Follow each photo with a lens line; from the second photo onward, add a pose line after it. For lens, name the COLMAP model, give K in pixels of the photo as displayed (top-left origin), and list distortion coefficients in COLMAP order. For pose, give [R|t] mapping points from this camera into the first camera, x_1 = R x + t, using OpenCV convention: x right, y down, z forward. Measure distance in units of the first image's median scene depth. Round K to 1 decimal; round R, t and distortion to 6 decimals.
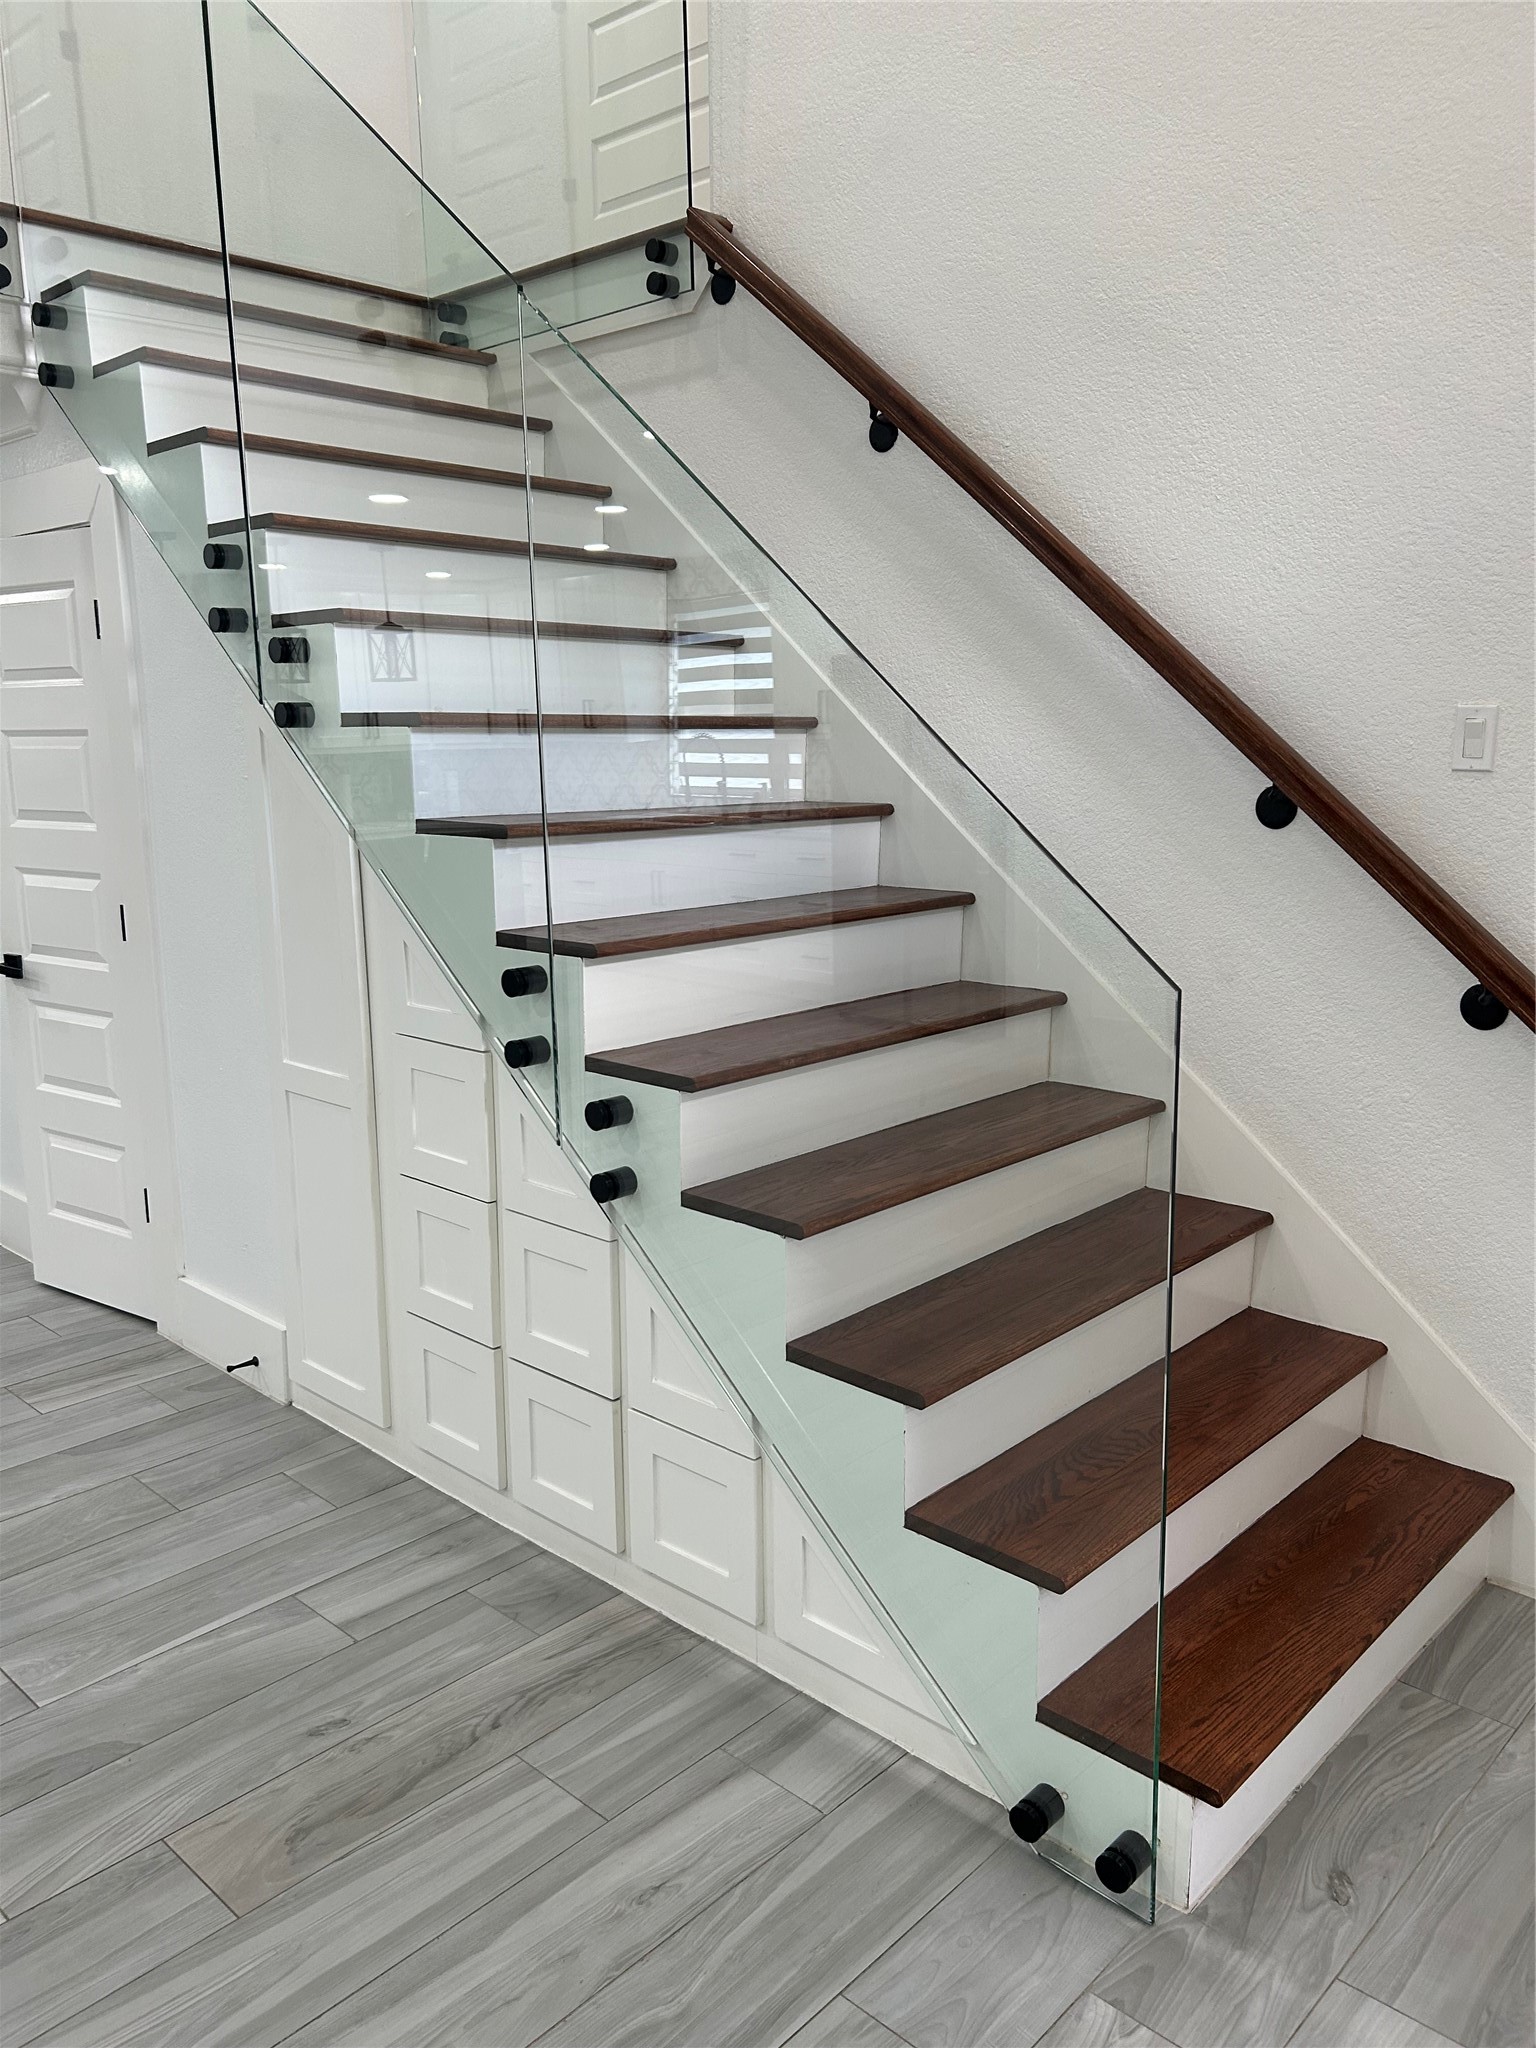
lens RADIAL K [[1553.6, 0, 768.0], [0, 1553.6, 1024.0], [0, 0, 1]] dist [0.074405, -0.092993]
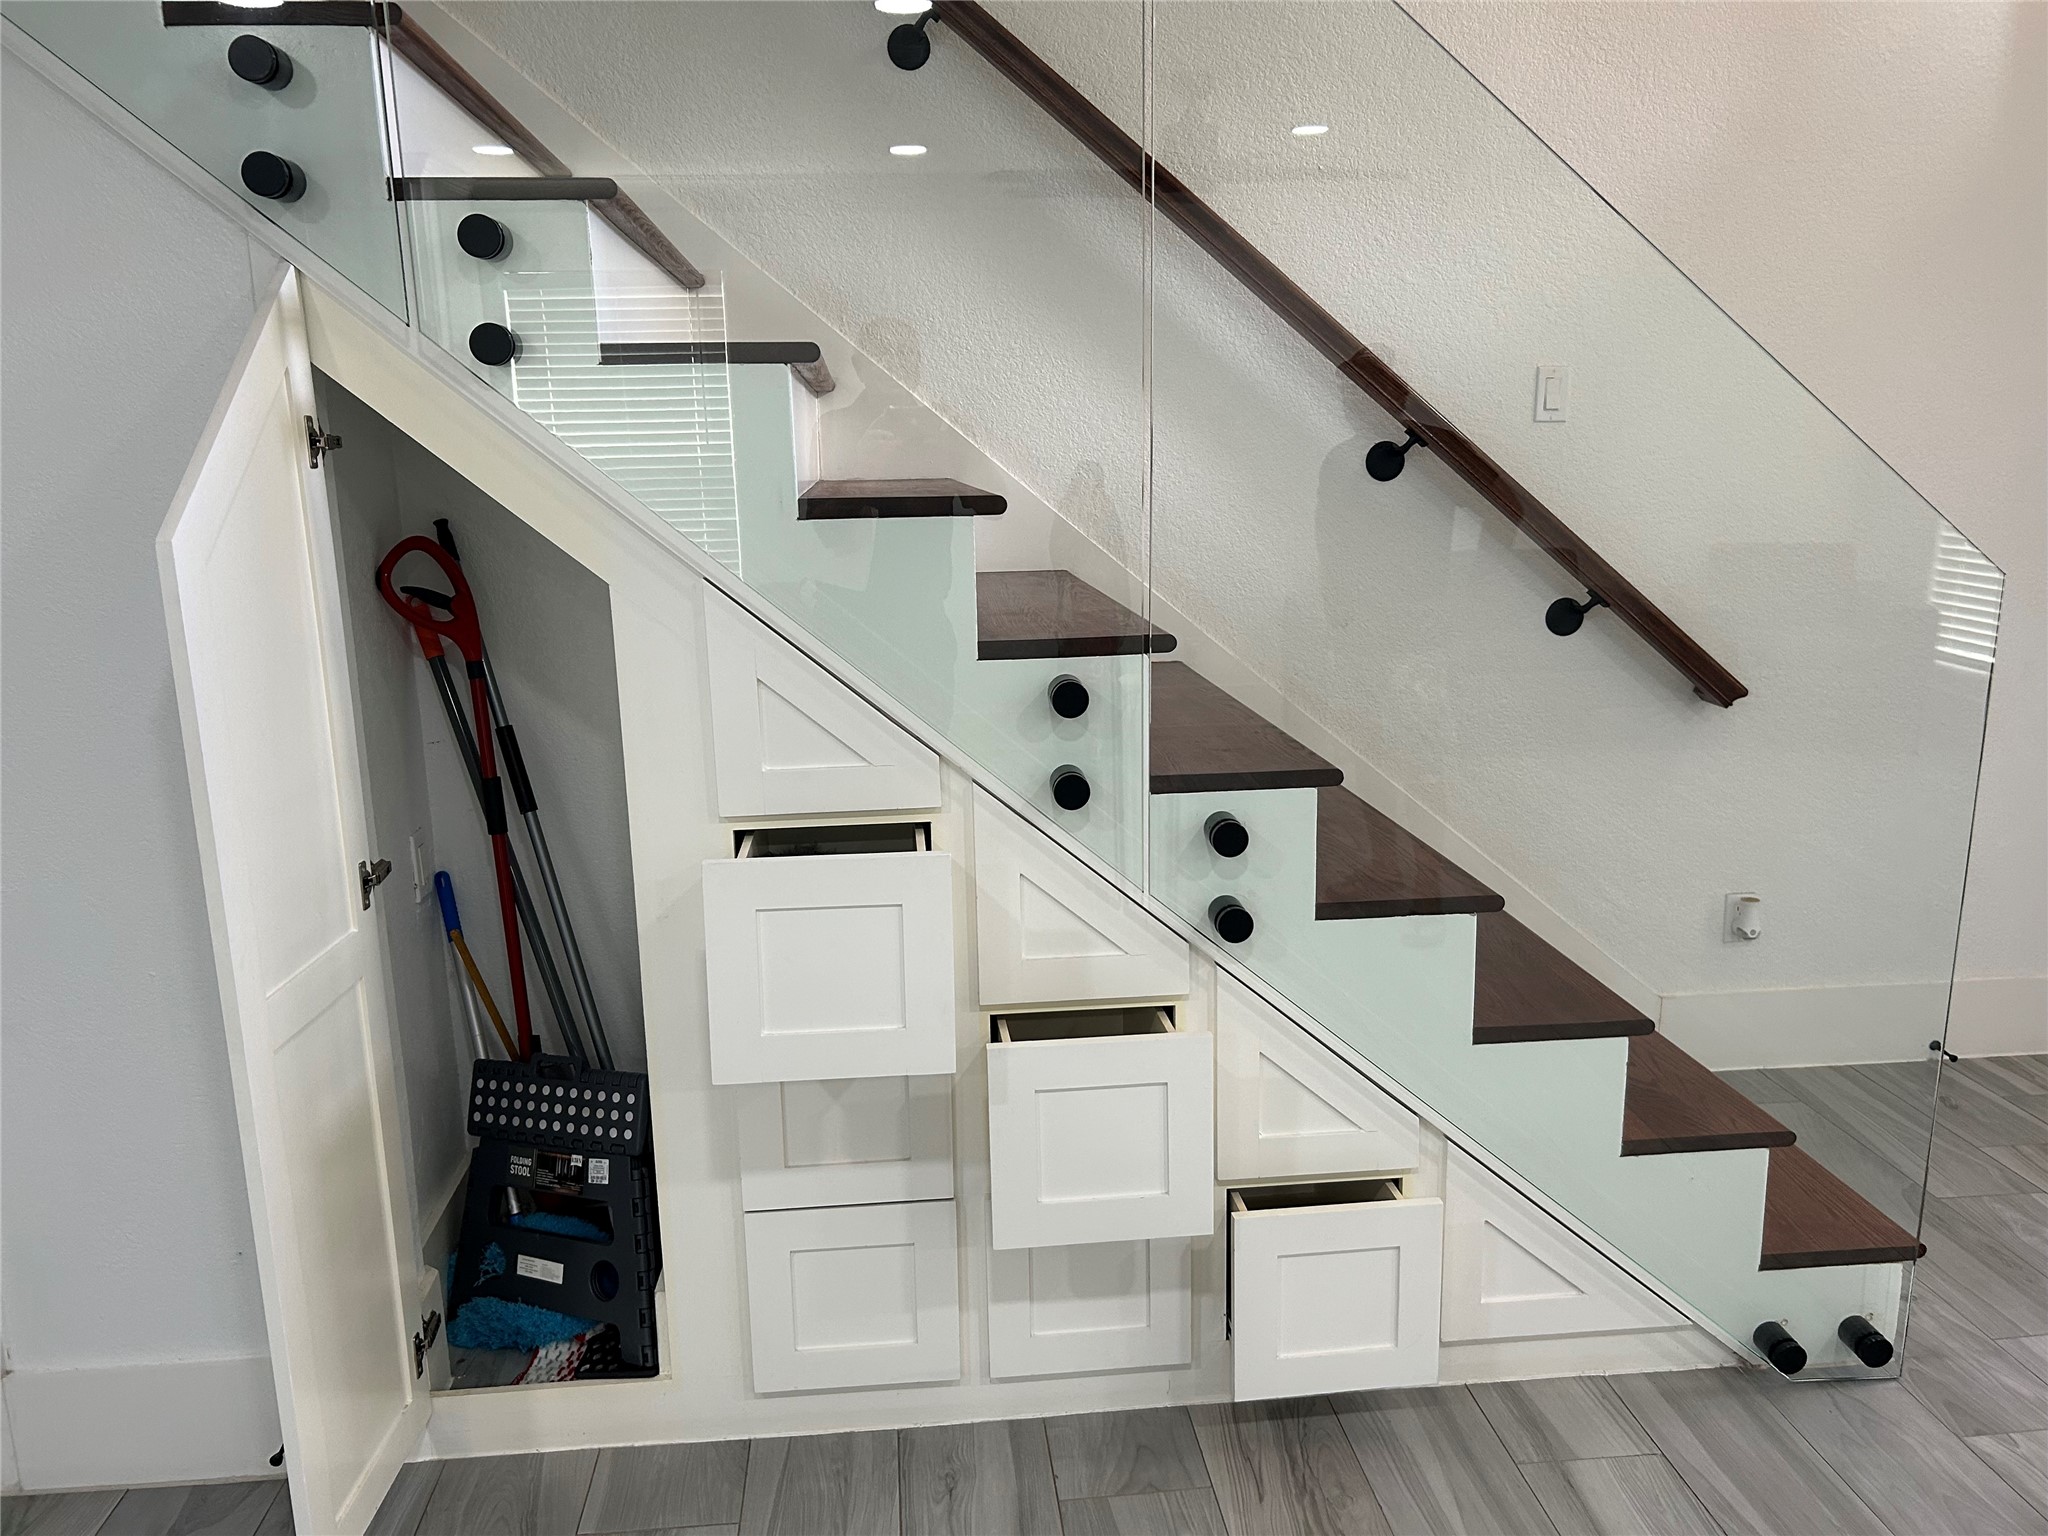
lens RADIAL K [[1553.6, 0, 1024.0], [0, 1553.6, 768.0], [0, 0, 1]] dist [0.074405, -0.092993]
pose [[0.660963, -0.159425, 0.733288, -0.690256], [0.159303, 0.984710, 0.070496, -0.044199], [-0.733314, 0.070220, 0.676254, 0.460761]]
